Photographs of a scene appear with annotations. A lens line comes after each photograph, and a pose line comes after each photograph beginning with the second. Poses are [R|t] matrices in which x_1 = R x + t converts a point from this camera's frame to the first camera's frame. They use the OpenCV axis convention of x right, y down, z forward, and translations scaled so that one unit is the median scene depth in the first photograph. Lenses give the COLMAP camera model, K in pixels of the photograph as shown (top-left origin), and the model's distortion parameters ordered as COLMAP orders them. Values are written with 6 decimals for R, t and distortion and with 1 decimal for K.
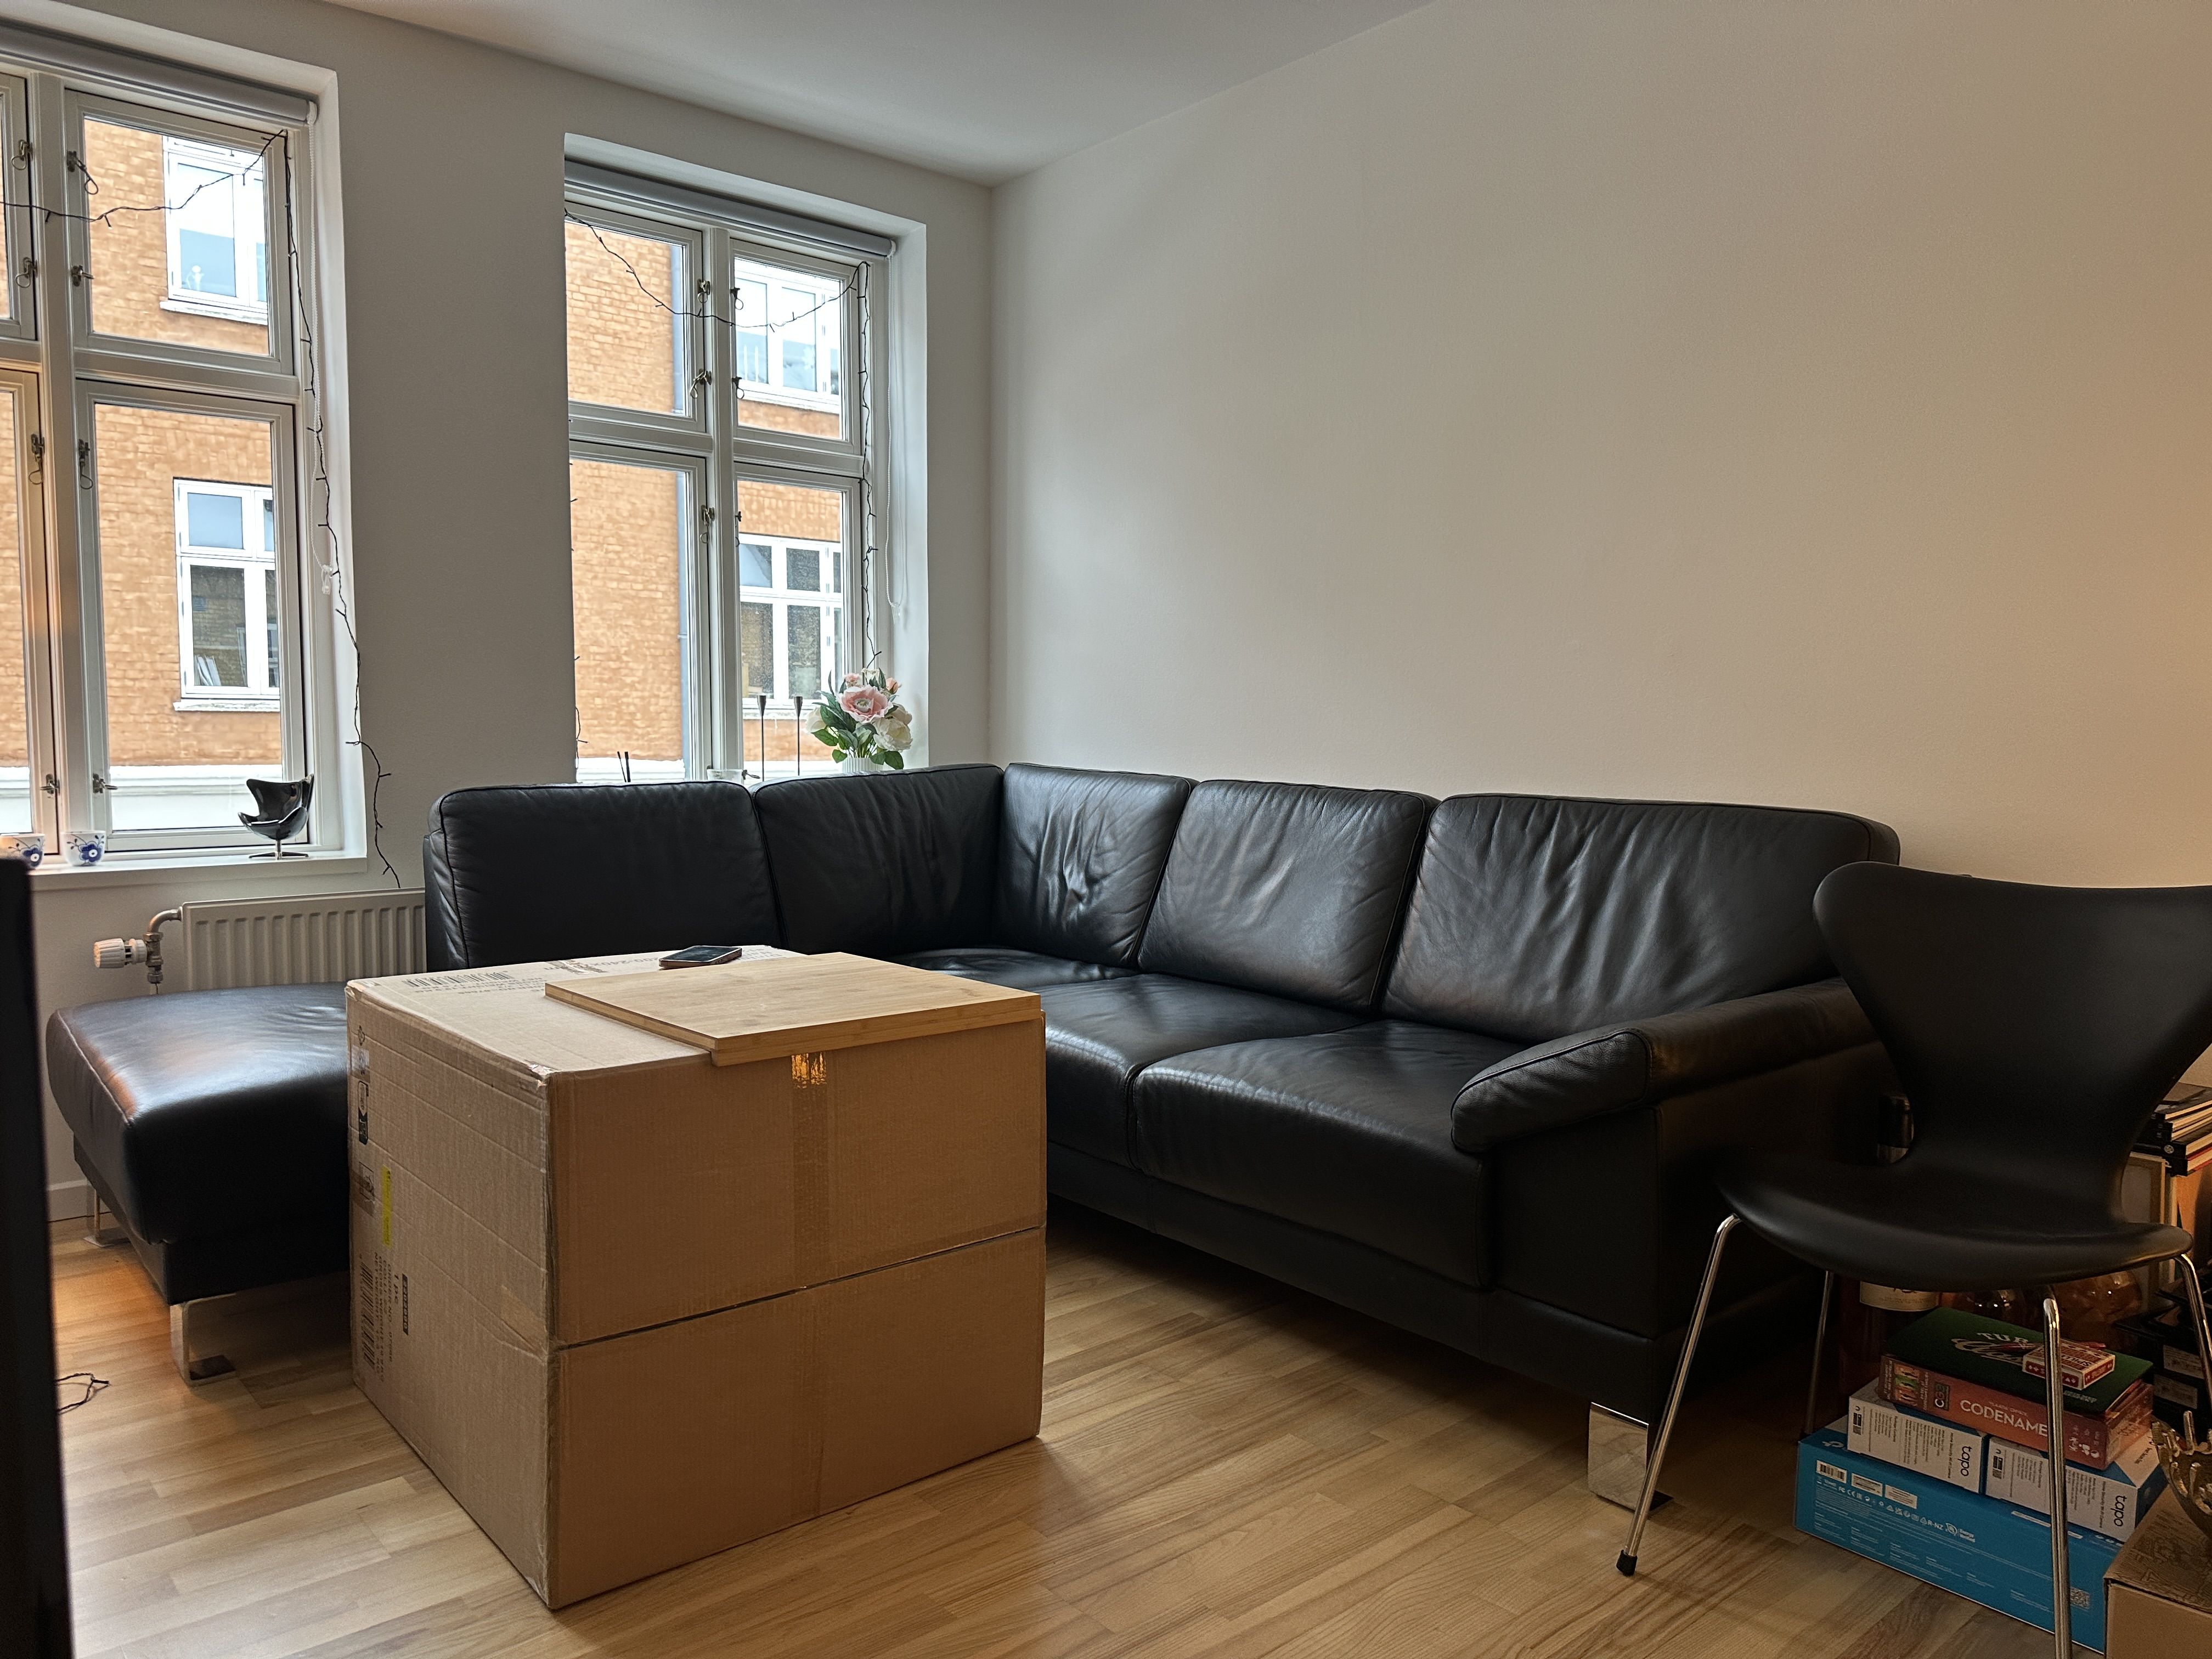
lens RADIAL K [[1542.3, 0, 1121.3], [0, 1542.3, 835.7], [0, 0, 1]] dist [0.025179, -0.028869]
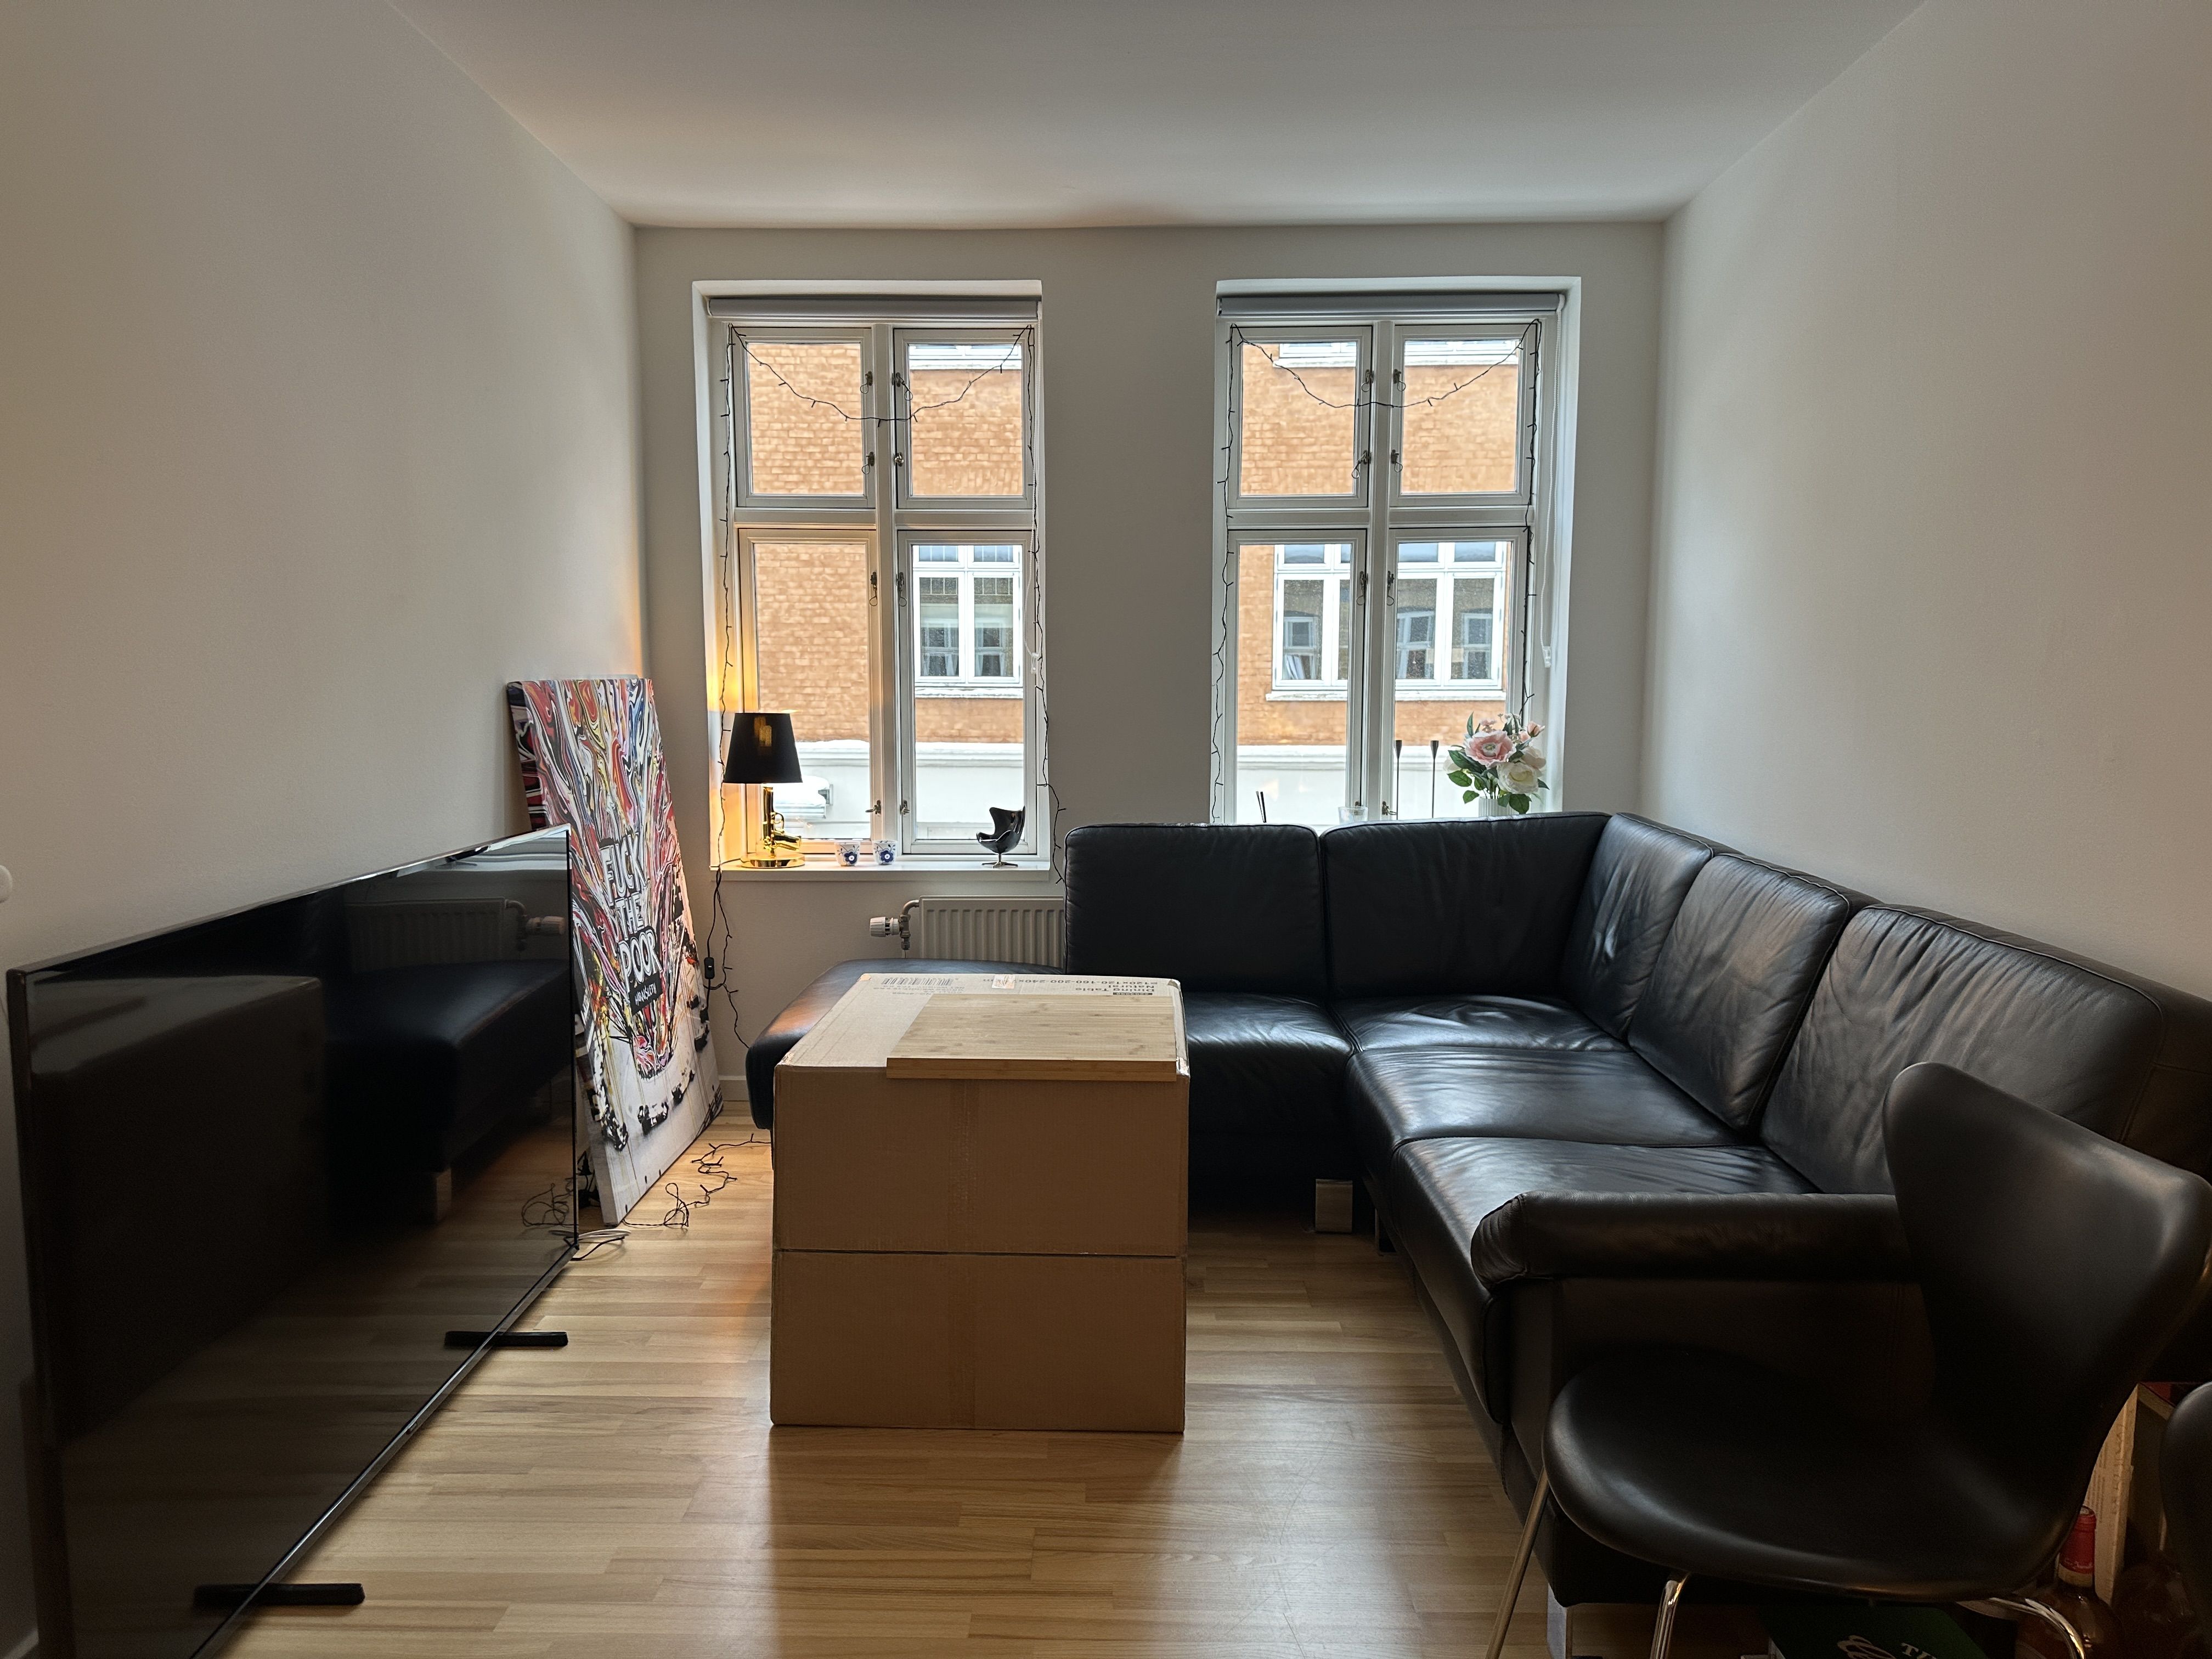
lens RADIAL K [[1542.3, 0, 1106.5], [0, 1542.3, 829.8], [0, 0, 1]] dist [0.025179, -0.028869]
pose [[0.737183, 0.059176, -0.673096, 0.352756], [-0.044462, 0.998247, 0.039066, -0.059774], [0.674228, 0.001129, 0.738522, 0.044240]]
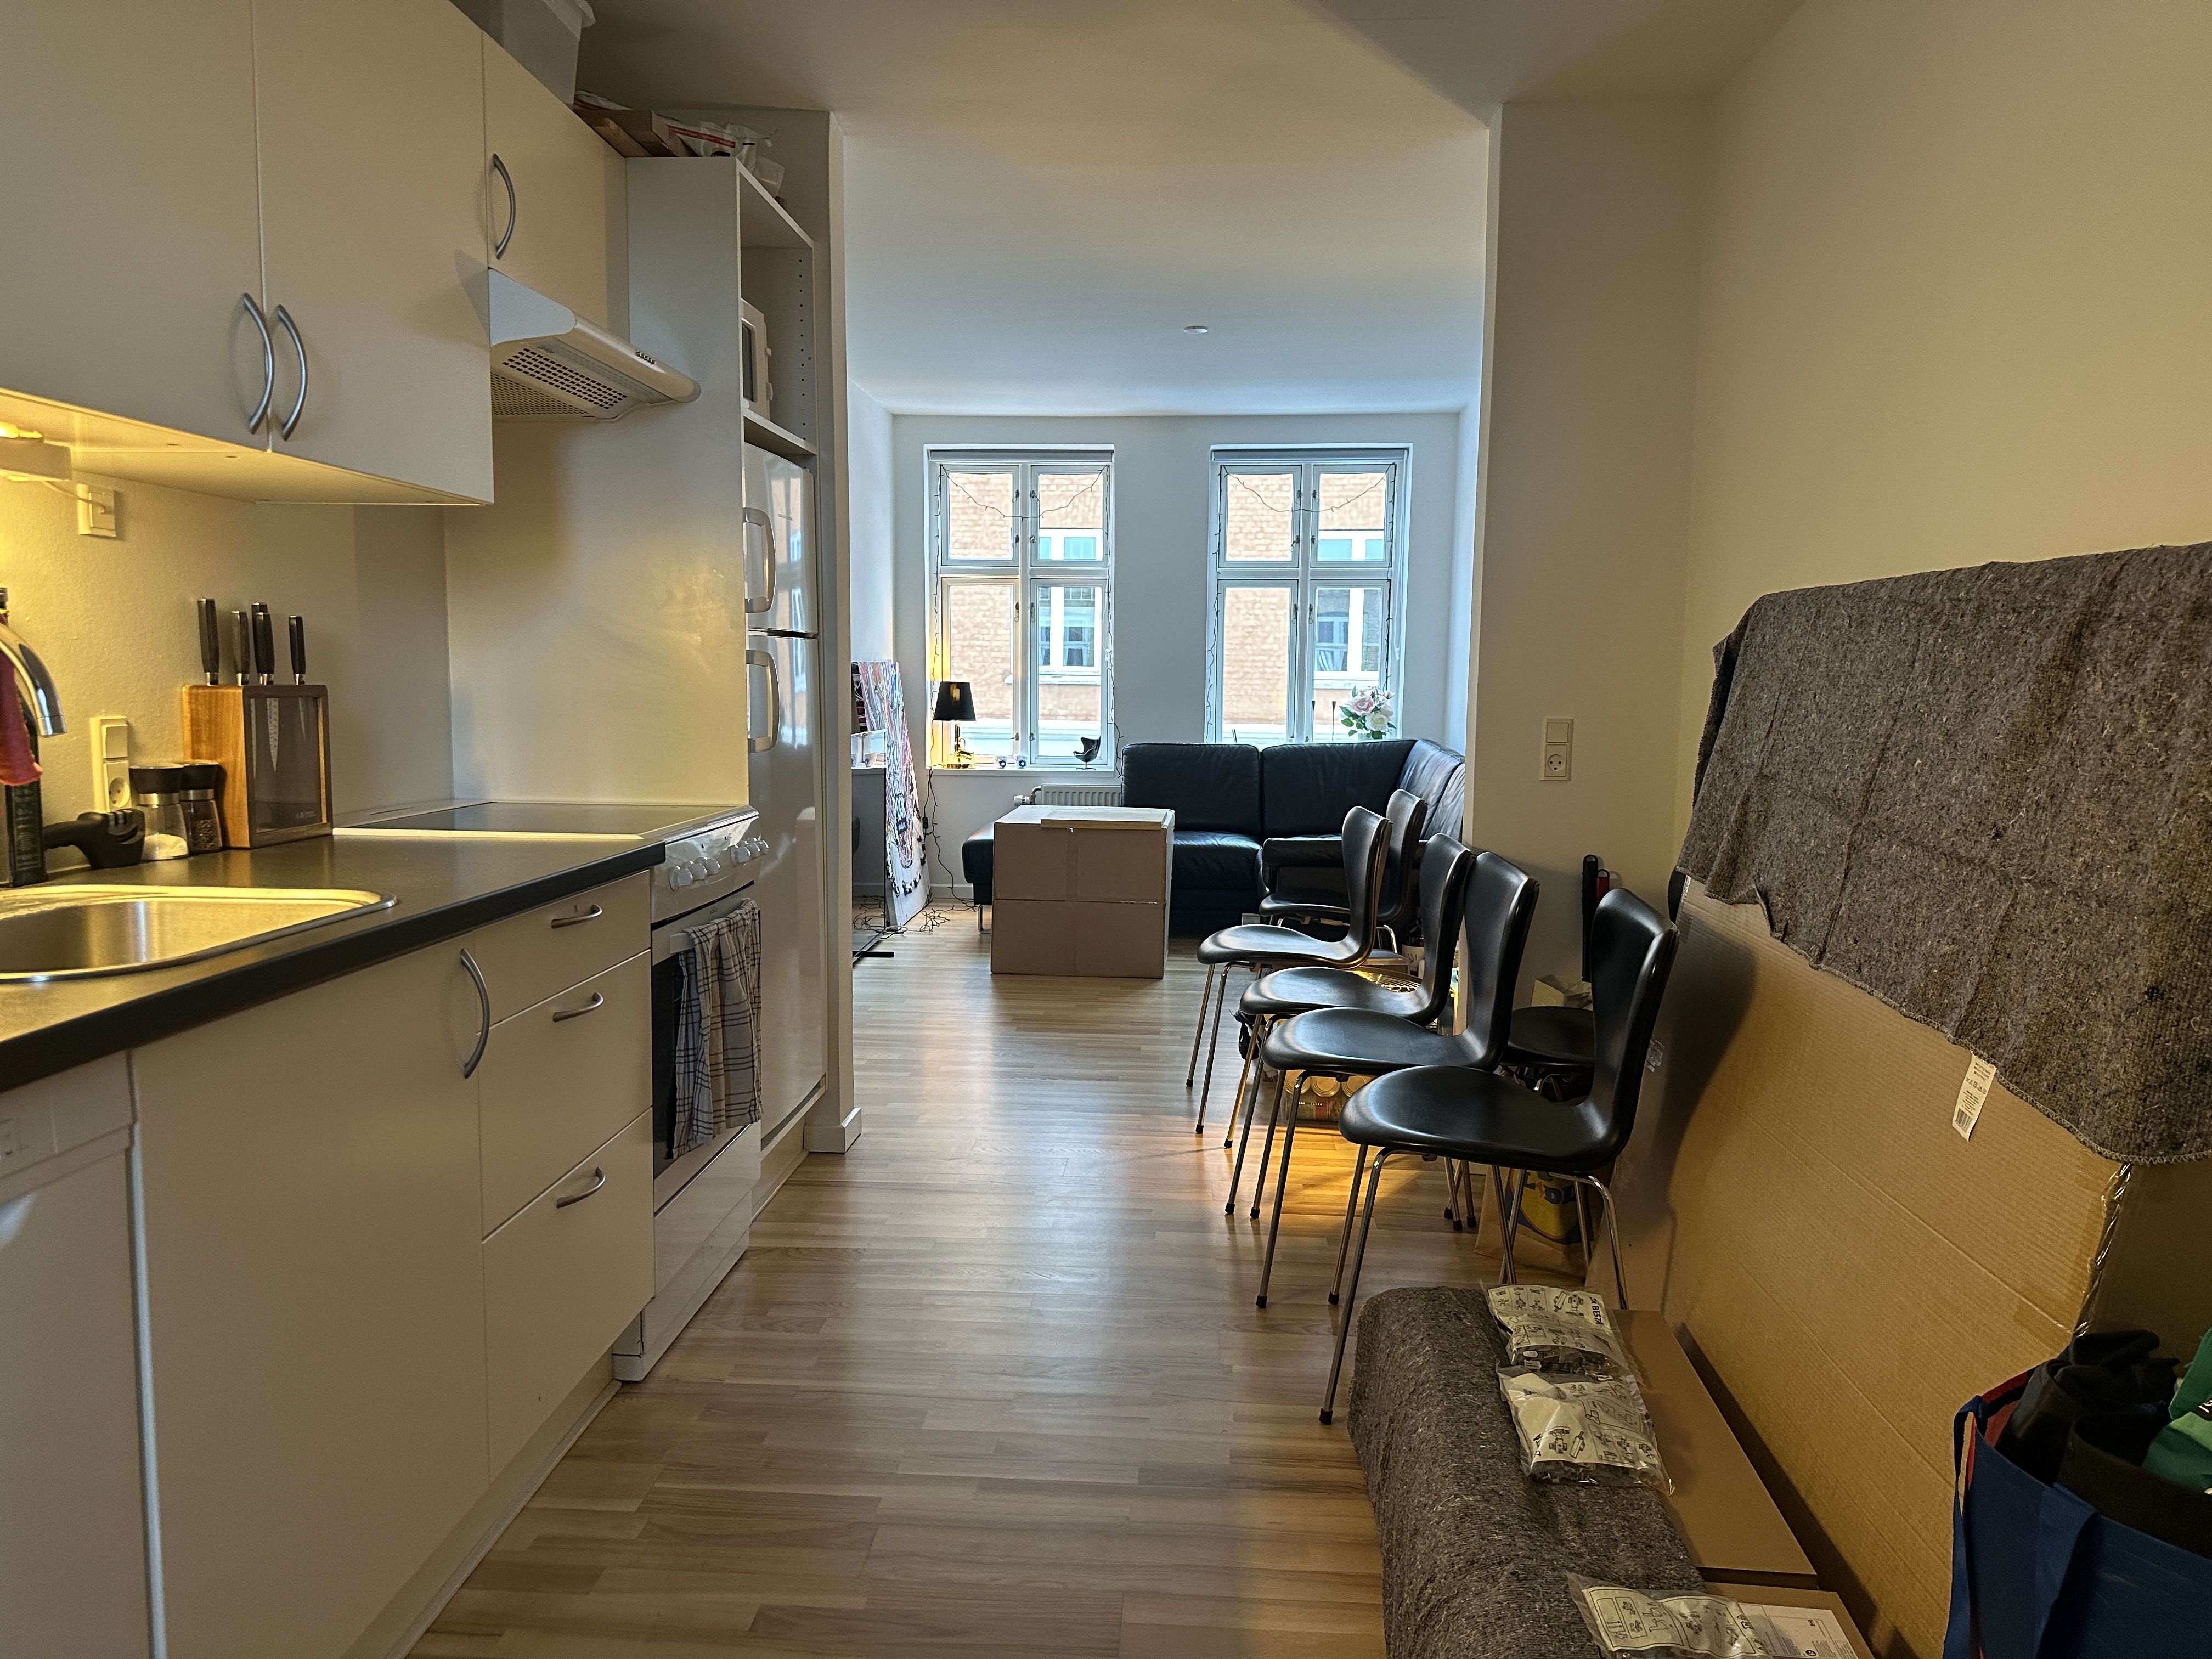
lens RADIAL K [[1542.3, 0, 1106.1], [0, 1542.3, 837.6], [0, 0, 1]] dist [0.025179, -0.028869]
pose [[0.701430, 0.075948, -0.708680, 0.956332], [-0.056390, 0.997103, 0.051044, -0.003572], [0.710504, 0.004158, 0.703681, -0.541658]]
